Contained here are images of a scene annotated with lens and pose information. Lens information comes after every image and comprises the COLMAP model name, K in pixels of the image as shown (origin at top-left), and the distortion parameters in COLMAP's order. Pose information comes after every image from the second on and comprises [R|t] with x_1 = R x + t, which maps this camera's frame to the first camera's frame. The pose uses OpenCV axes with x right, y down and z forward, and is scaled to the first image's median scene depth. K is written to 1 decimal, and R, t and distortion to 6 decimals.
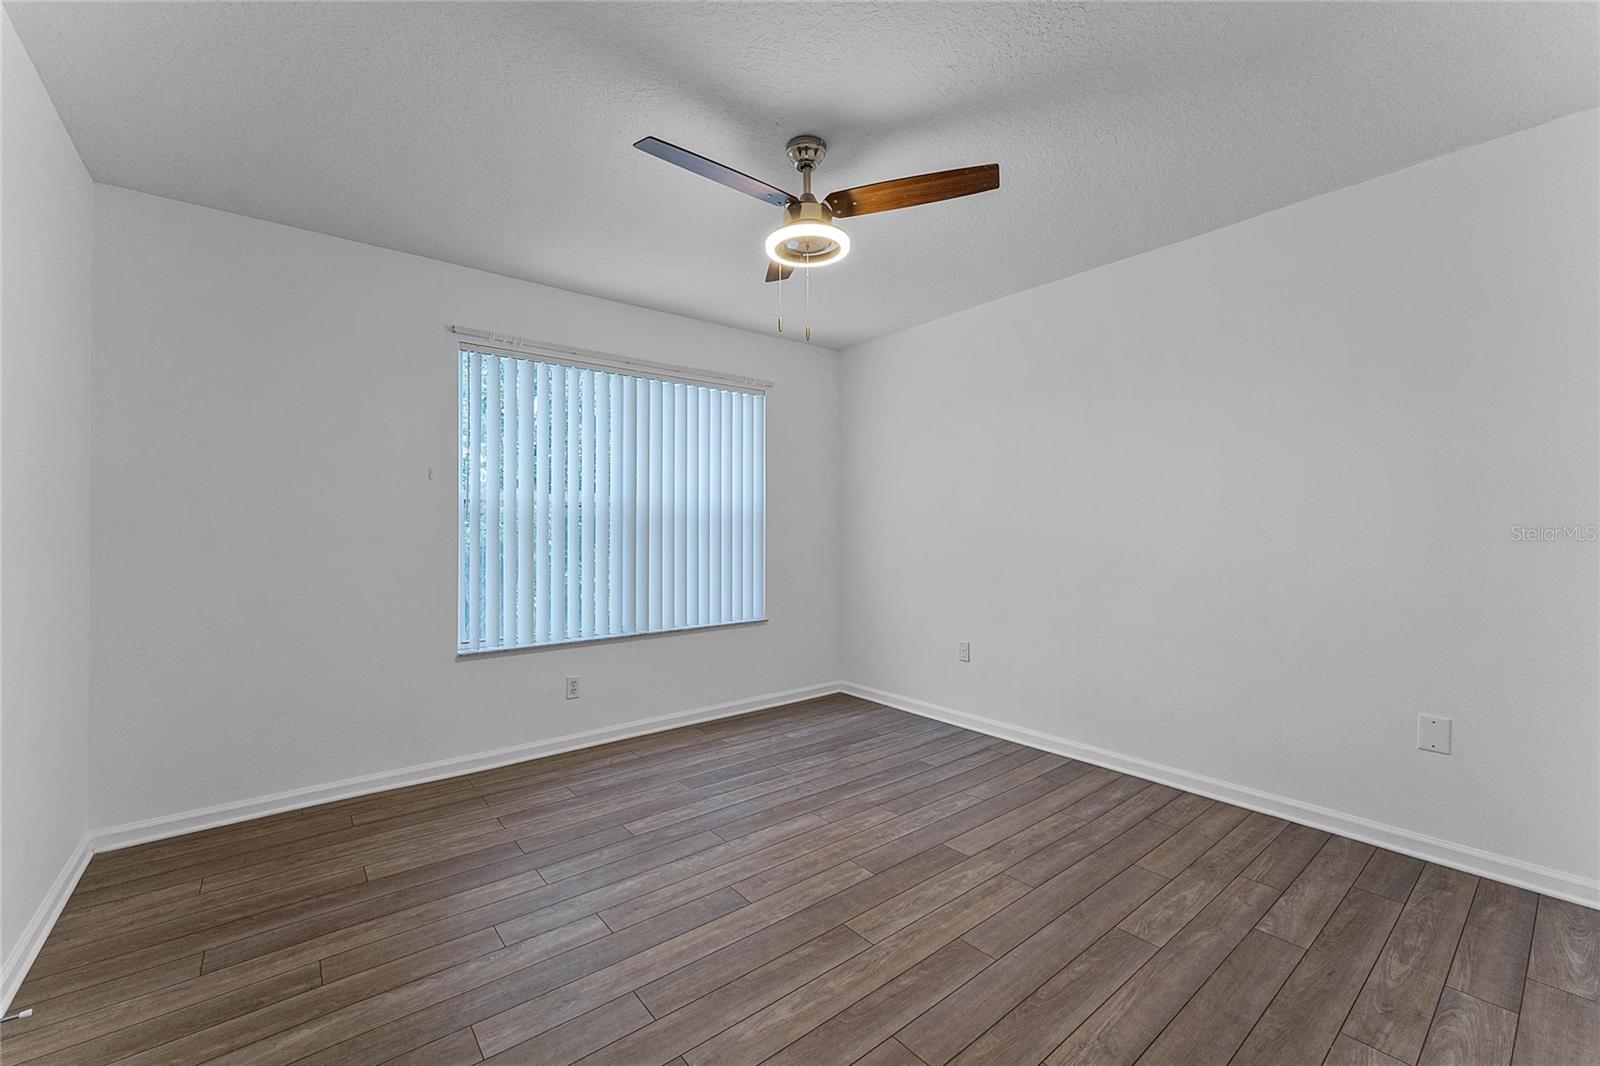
lens RADIAL K [[637.0, 0, 800.6], [0, 637.0, 531.2], [0, 0, 1]] dist [0.002181, -0.000845]
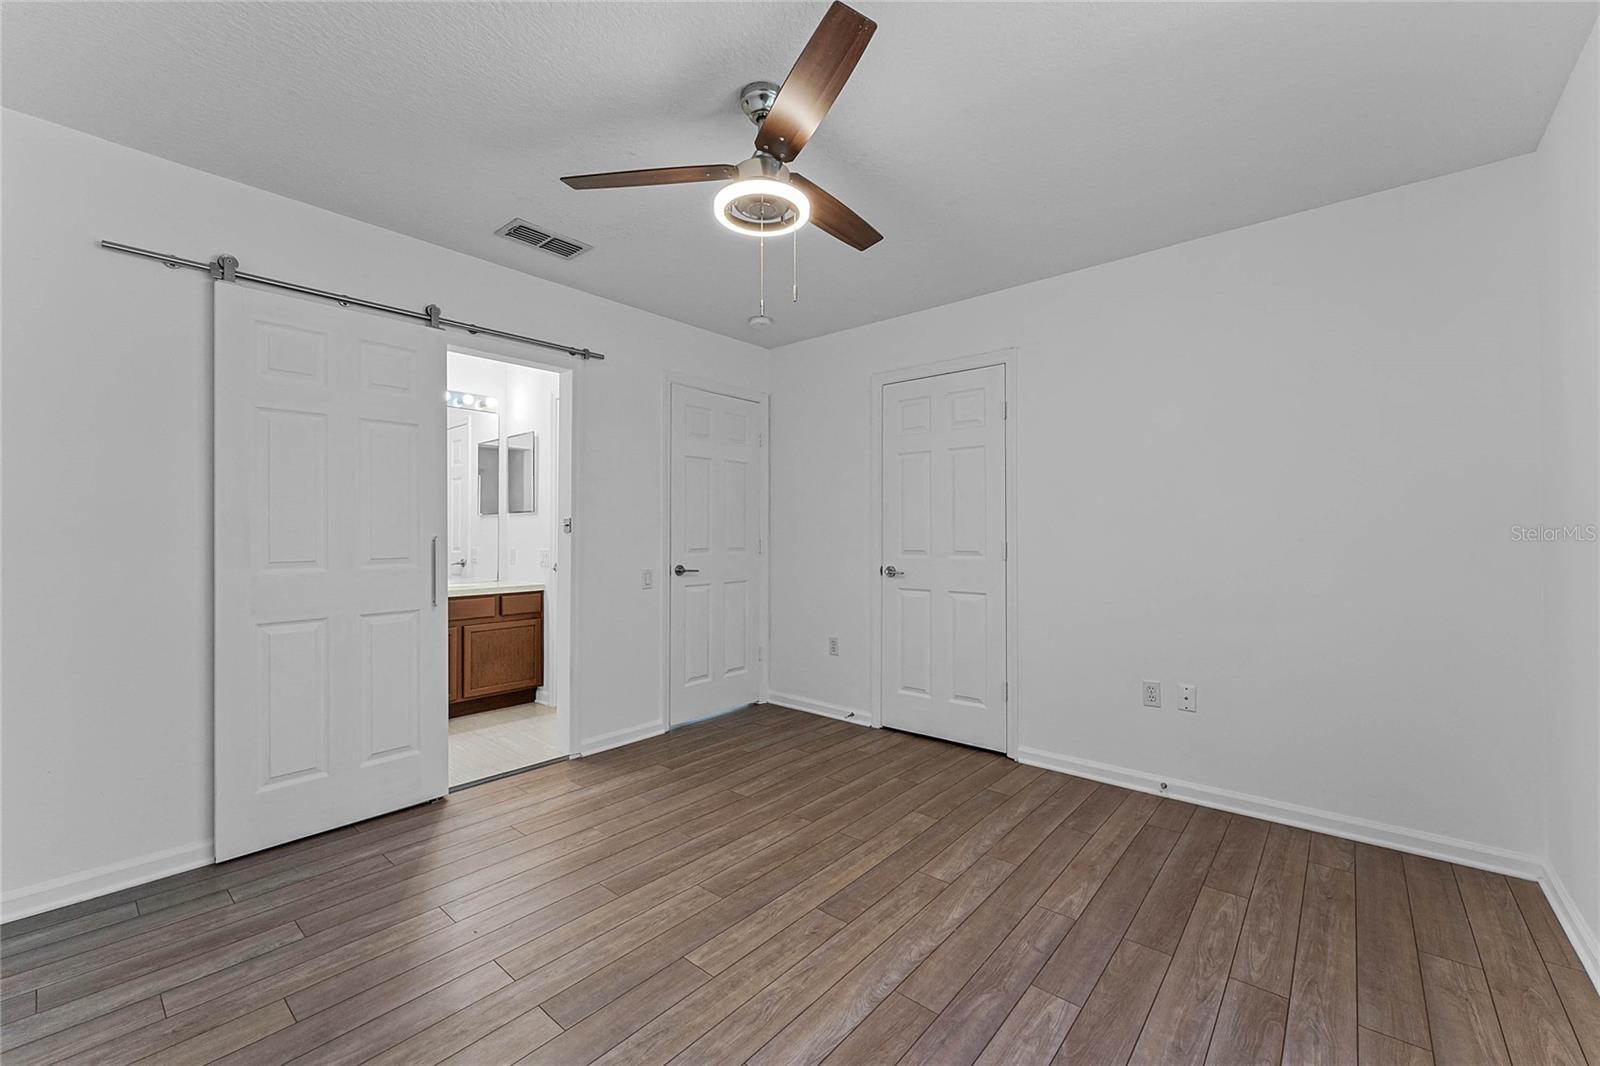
lens RADIAL K [[637.0, 0, 798.3], [0, 637.0, 533.0], [0, 0, 1]] dist [0.002181, -0.000845]
pose [[-0.983704, 0.003256, -0.179765, 0.123704], [0.003711, 0.999991, -0.002195, 0.000424], [0.179756, -0.002826, -0.983707, 1.930714]]
